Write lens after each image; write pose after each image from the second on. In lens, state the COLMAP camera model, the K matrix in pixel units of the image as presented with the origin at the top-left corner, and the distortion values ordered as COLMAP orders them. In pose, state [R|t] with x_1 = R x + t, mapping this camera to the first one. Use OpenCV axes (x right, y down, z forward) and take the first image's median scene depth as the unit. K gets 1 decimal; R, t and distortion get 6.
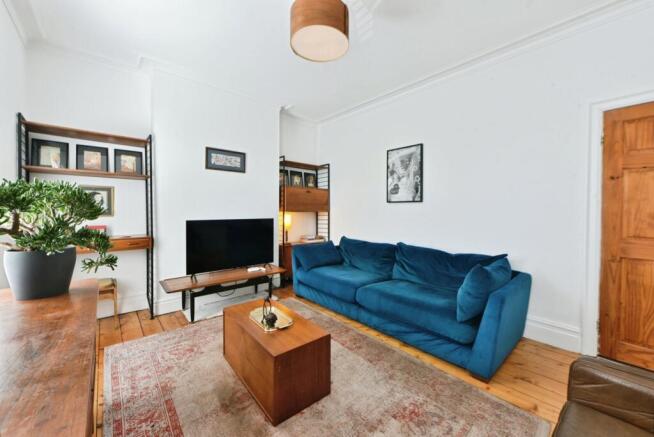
lens RADIAL K [[258.7, 0, 344.7], [0, 258.7, 208.4], [0, 0, 1]] dist [-0.002166, -0.000367]
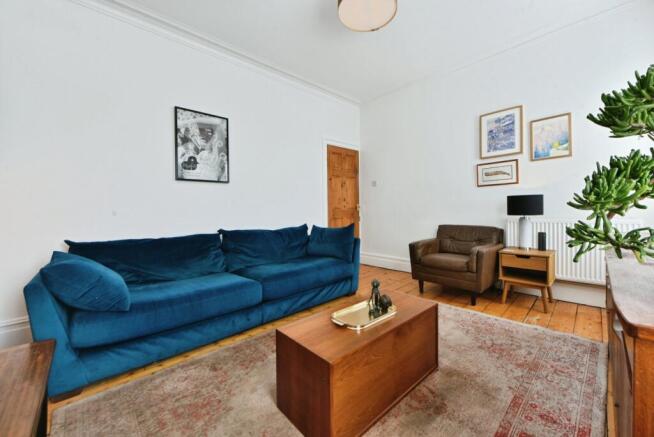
lens RADIAL K [[258.7, 0, 328.3], [0, 258.7, 214.0], [0, 0, 1]] dist [-0.002166, -0.000367]
pose [[-0.010288, -0.018586, 0.999774, -0.599044], [0.018358, 0.999655, 0.018773, 0.070771], [-0.999779, 0.018547, -0.009944, 0.644750]]
